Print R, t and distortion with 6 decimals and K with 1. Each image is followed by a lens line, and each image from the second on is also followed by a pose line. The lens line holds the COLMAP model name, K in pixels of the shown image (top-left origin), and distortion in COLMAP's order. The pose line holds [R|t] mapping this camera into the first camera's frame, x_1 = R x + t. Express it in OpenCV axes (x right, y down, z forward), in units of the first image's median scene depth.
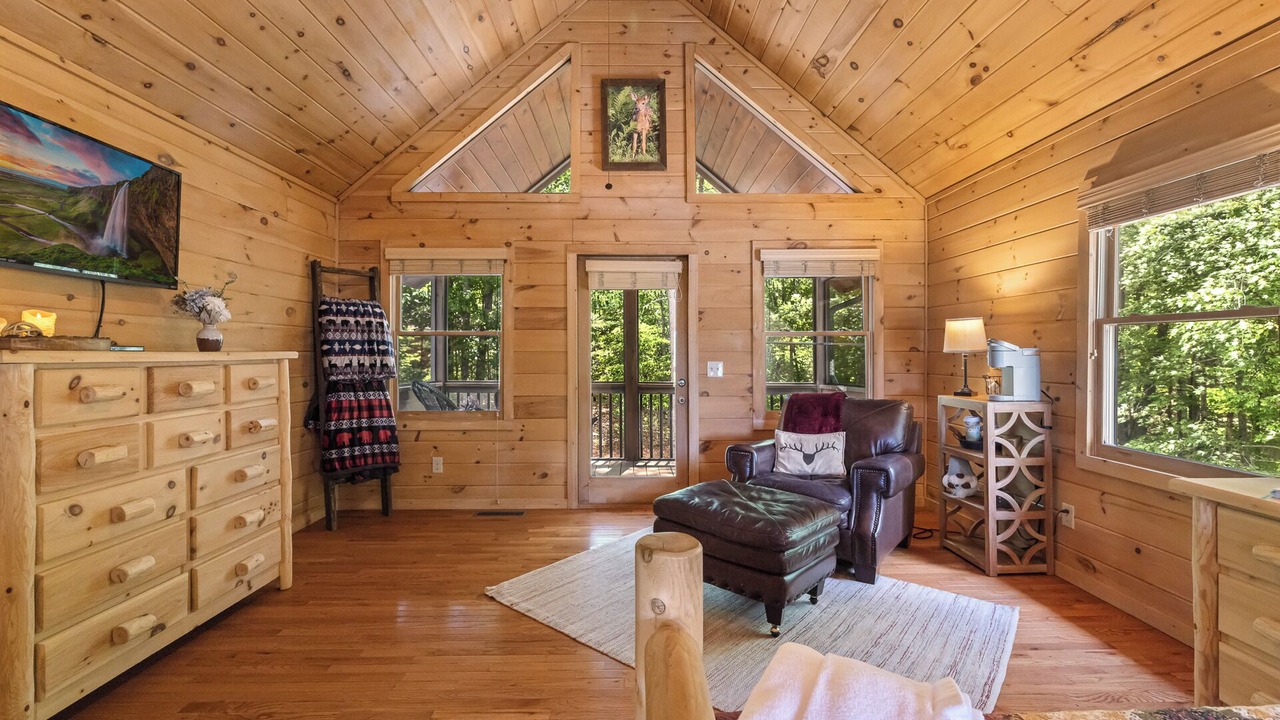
lens RADIAL K [[542.1, 0, 637.5], [0, 542.1, 353.0], [0, 0, 1]] dist [-0.002153, -0.000046]
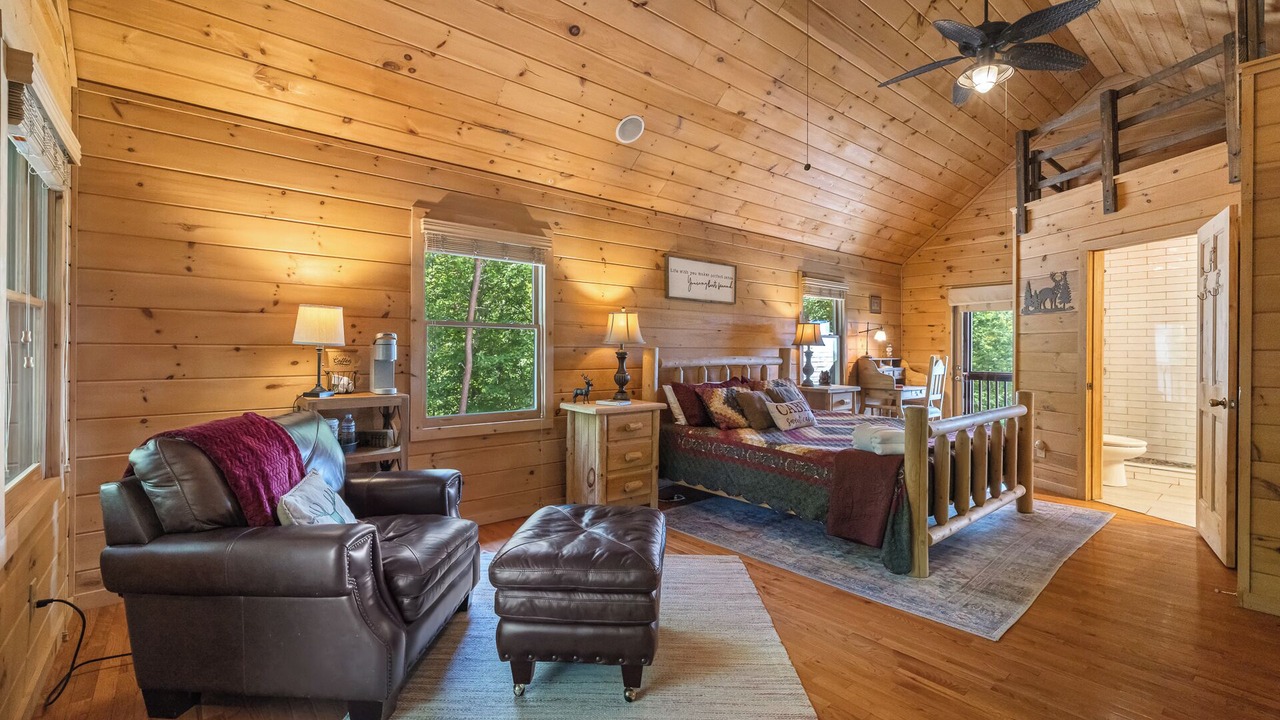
lens RADIAL K [[542.1, 0, 637.5], [0, 542.1, 353.0], [0, 0, 1]] dist [-0.002153, -0.000046]
pose [[-0.626097, -0.003670, 0.779736, -0.442164], [-0.000147, 0.999989, 0.004588, 0.008270], [-0.779745, 0.002758, -0.626091, 1.350822]]
